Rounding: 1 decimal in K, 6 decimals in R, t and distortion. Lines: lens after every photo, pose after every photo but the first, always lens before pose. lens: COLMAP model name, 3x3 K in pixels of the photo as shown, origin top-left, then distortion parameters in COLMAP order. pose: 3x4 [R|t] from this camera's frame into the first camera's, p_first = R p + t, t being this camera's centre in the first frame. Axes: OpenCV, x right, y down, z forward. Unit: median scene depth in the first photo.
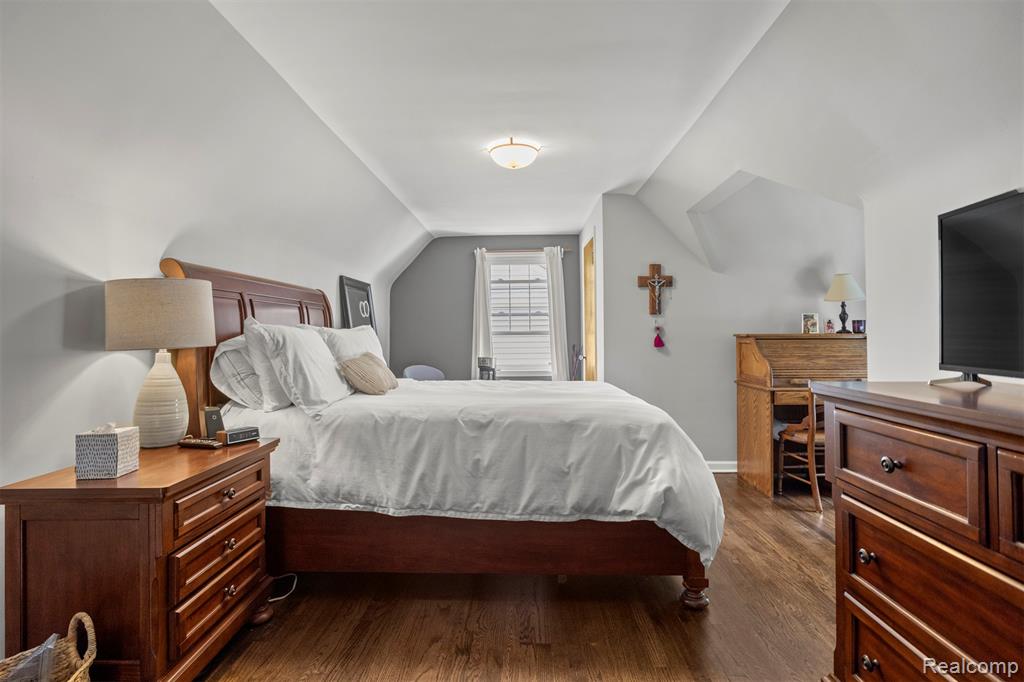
lens RADIAL K [[526.3, 0, 496.8], [0, 526.3, 326.1], [0, 0, 1]] dist [-0.008403, 0.003797]
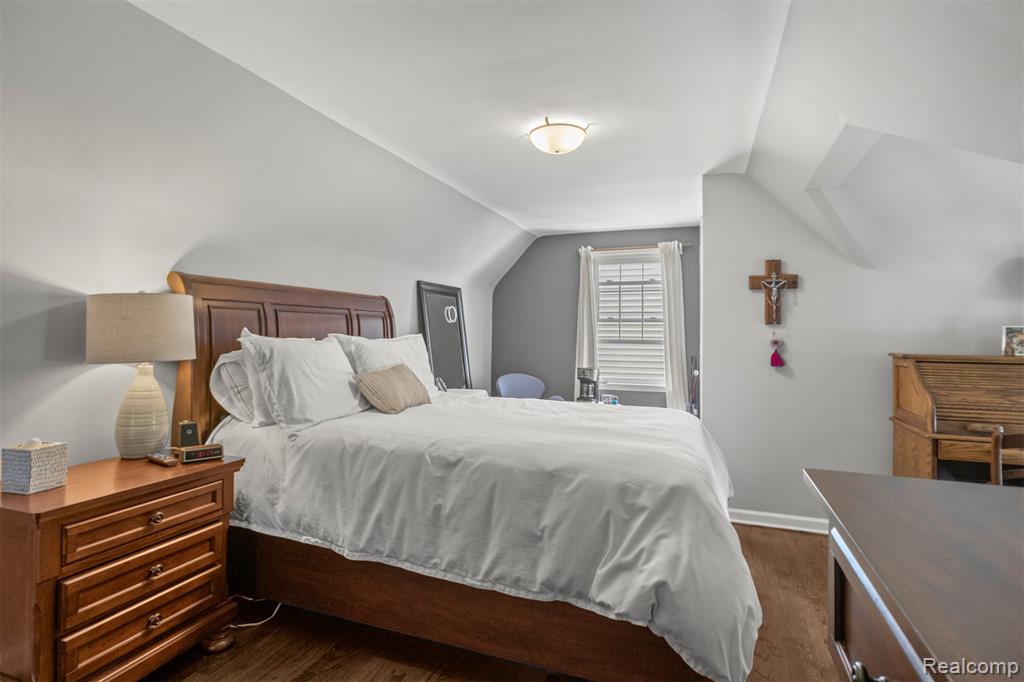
lens RADIAL K [[526.3, 0, 490.7], [0, 526.3, 326.1], [0, 0, 1]] dist [-0.008403, 0.003797]
pose [[0.944438, 0.010942, -0.328507, 0.301352], [-0.010549, 0.999940, 0.002980, -0.032487], [0.328520, 0.000651, 0.944497, 0.231979]]
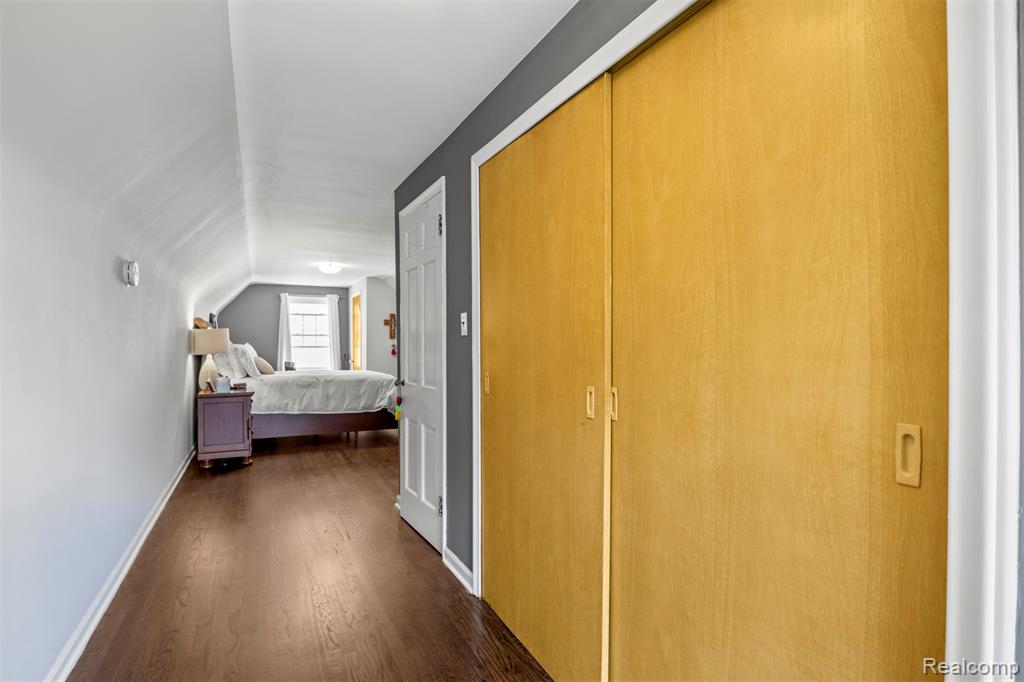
lens RADIAL K [[526.3, 0, 512.2], [0, 526.3, 343.3], [0, 0, 1]] dist [-0.008403, 0.003797]
pose [[0.873356, 0.009142, 0.486996, -0.532423], [-0.014596, 0.999866, 0.007406, -0.048450], [-0.486863, -0.013577, 0.873373, -1.885237]]
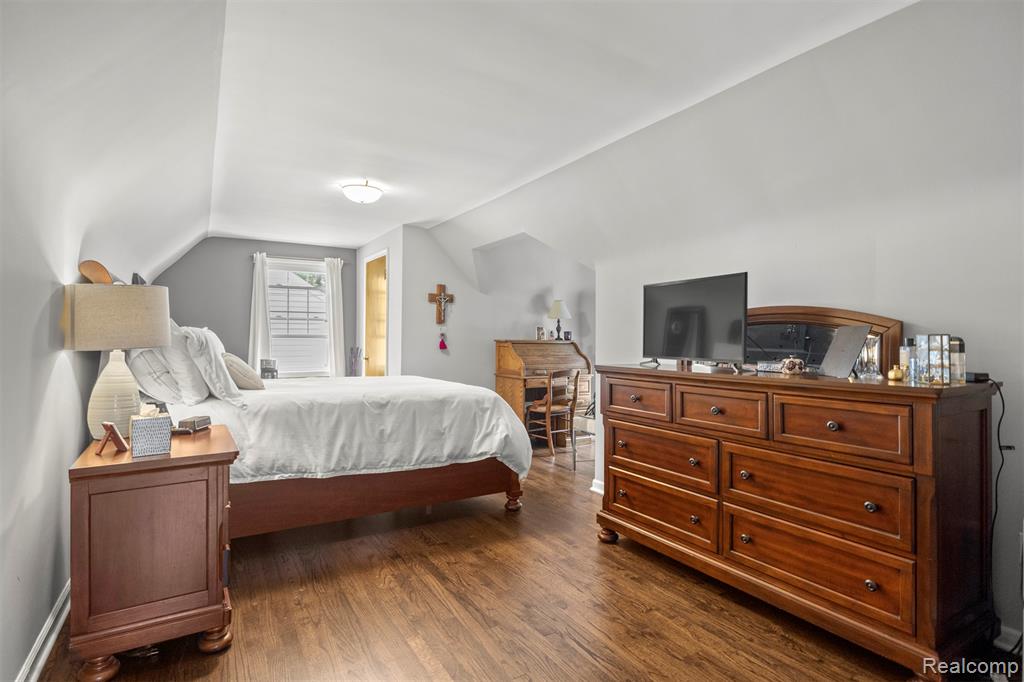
lens RADIAL K [[526.3, 0, 508.6], [0, 526.3, 335.4], [0, 0, 1]] dist [-0.008403, 0.003797]
pose [[0.833194, 0.014994, 0.552778, -0.505860], [-0.020098, 0.999793, 0.003173, -0.002745], [-0.552616, -0.013753, 0.833323, -0.307705]]
